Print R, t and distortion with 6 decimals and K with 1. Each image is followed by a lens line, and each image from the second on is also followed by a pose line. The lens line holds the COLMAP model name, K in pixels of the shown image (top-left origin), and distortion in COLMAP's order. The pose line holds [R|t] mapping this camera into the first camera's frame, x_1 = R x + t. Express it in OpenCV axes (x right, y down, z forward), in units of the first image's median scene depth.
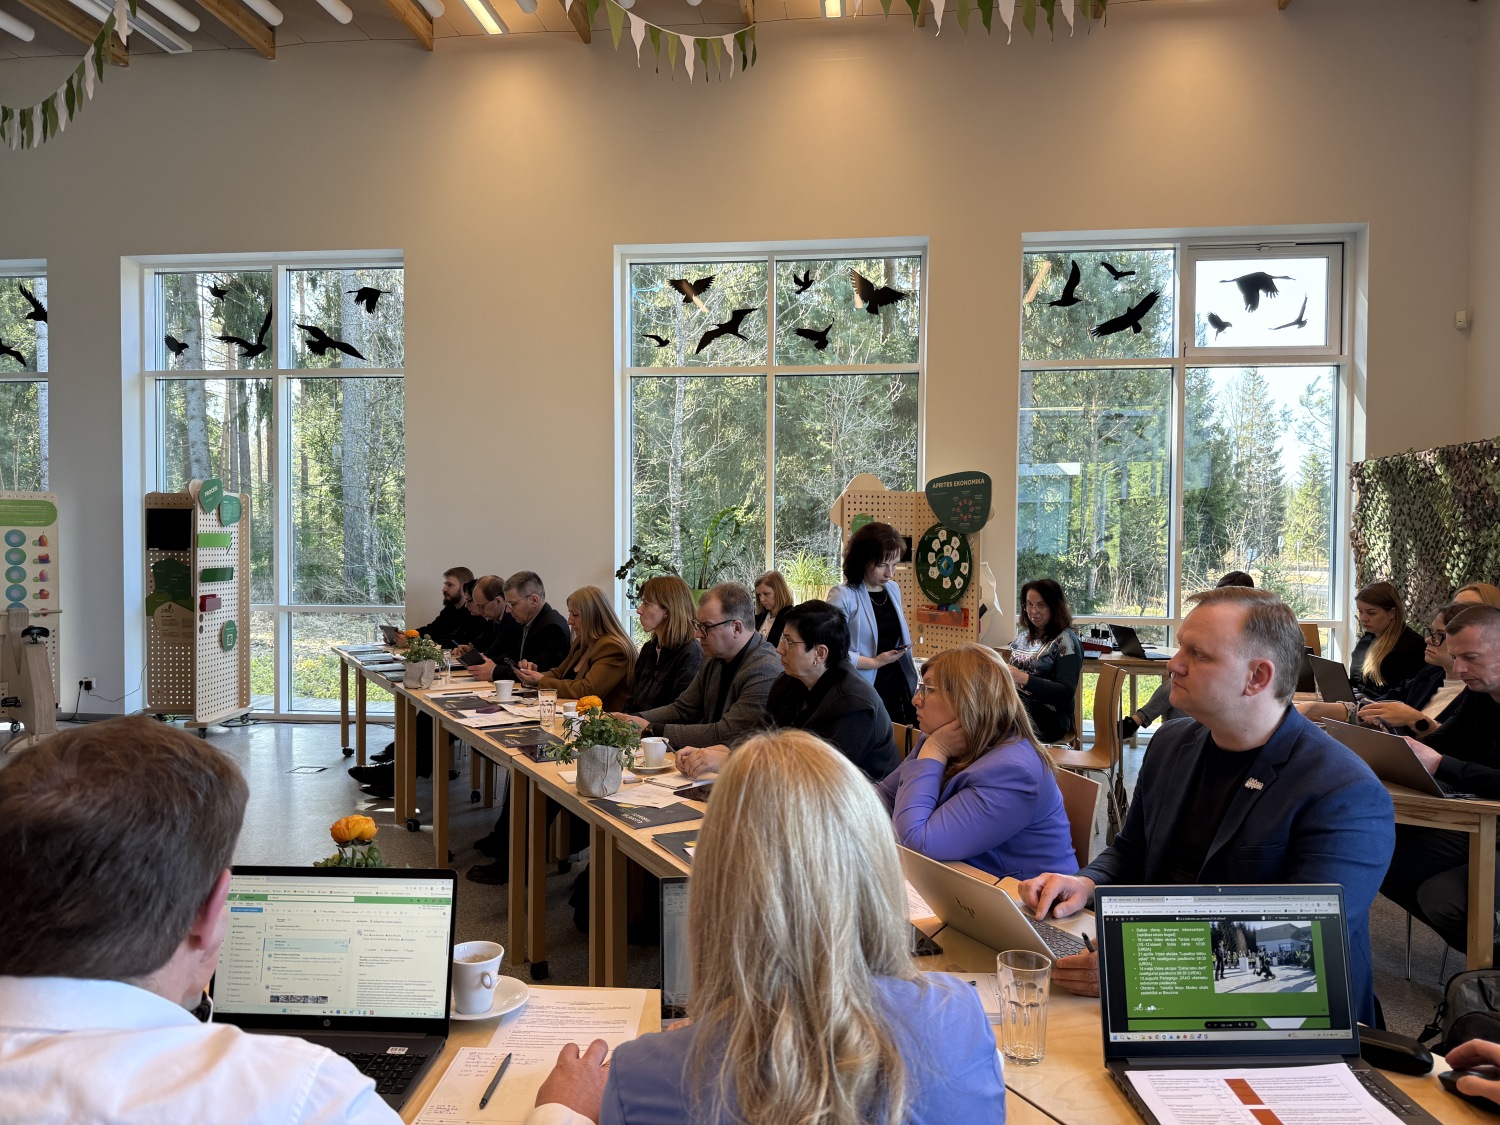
lens RADIAL K [[982.0, 0, 750.0], [0, 982.0, 562.5], [0, 0, 1]] dist [0.005217, -0.056527]
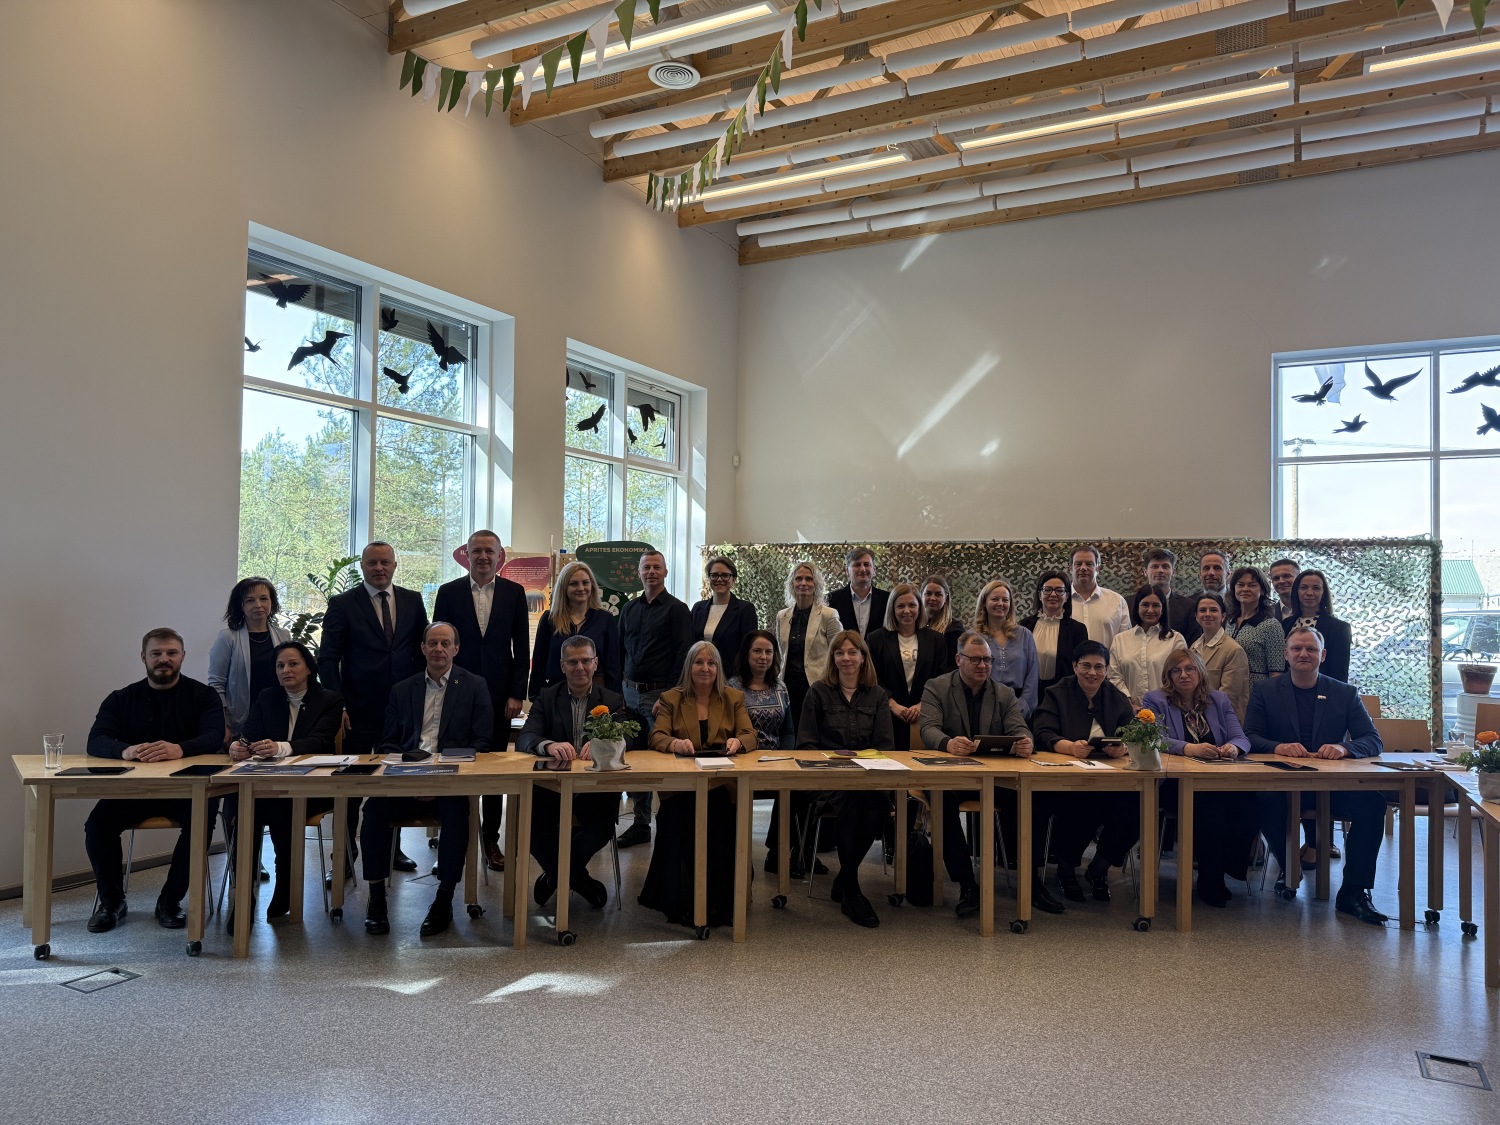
lens RADIAL K [[982.0, 0, 750.0], [0, 982.0, 562.5], [0, 0, 1]] dist [0.005217, -0.056527]
pose [[0.409921, 0.046185, 0.910951, -0.666809], [0.004350, 0.998607, -0.052587, -0.002006], [-0.912111, 0.025519, 0.409149, 0.309654]]
